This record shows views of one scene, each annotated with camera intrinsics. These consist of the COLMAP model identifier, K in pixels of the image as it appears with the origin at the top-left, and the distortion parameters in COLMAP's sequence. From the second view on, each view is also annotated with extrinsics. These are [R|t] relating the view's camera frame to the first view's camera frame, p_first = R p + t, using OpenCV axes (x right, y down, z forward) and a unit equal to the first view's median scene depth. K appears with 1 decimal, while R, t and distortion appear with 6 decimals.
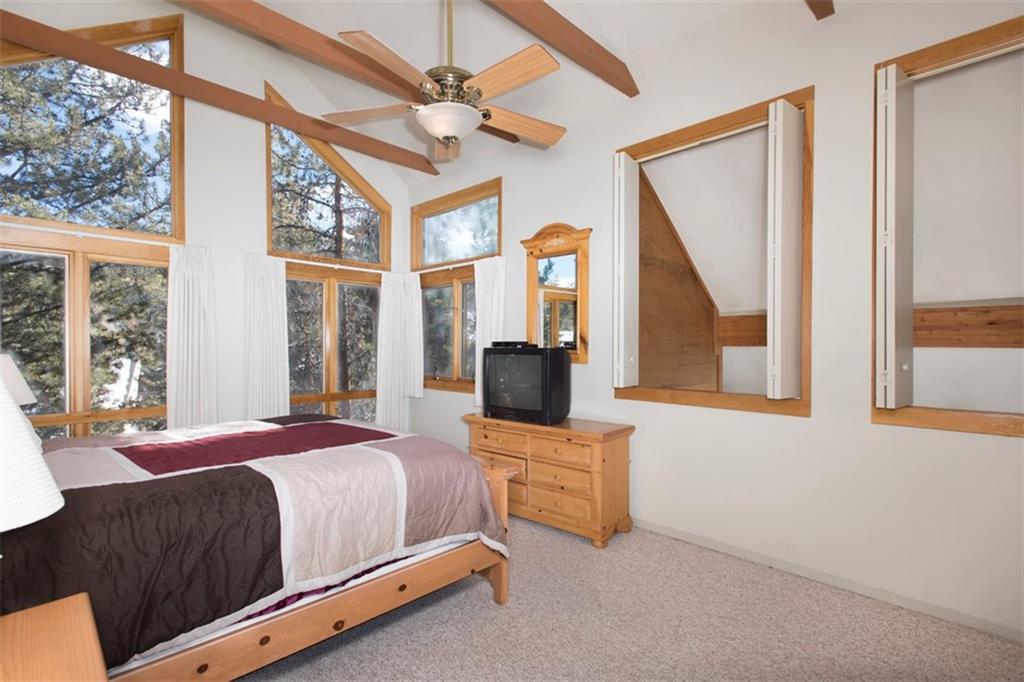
lens RADIAL K [[490.7, 0, 520.1], [0, 490.7, 337.1], [0, 0, 1]] dist [0.003140, 0.000586]
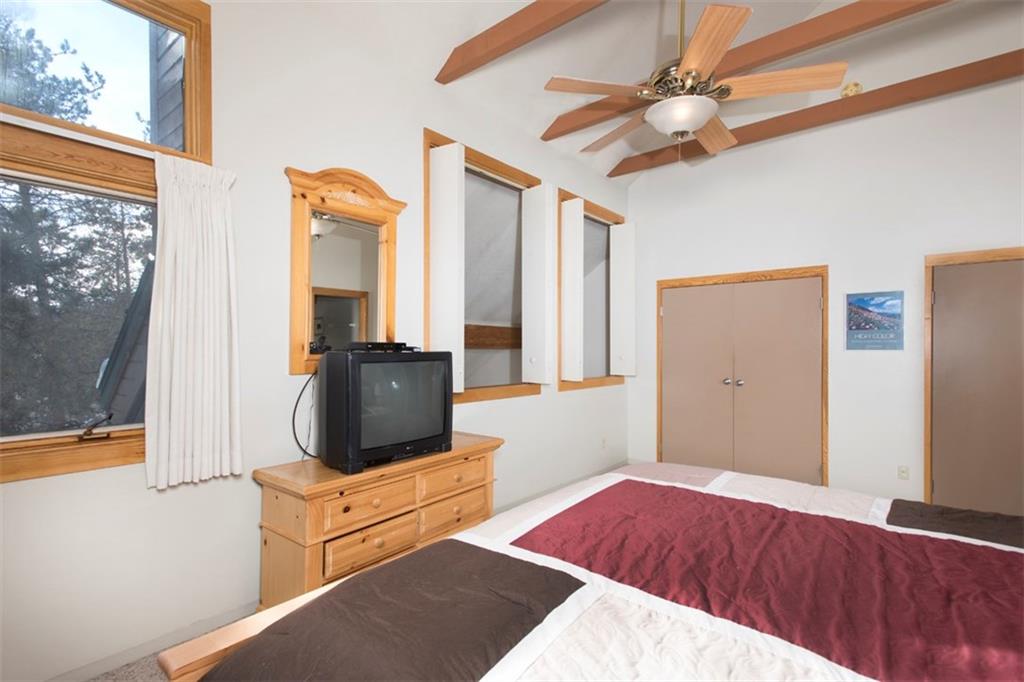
lens RADIAL K [[477.8, 0, 517.8], [0, 477.8, 343.0], [0, 0, 1]] dist [0.000296, -0.000110]
pose [[-0.066794, 0.005944, 0.997749, -0.652383], [-0.011543, 0.999911, -0.006730, 0.012588], [-0.997700, -0.011967, -0.066719, 0.863082]]
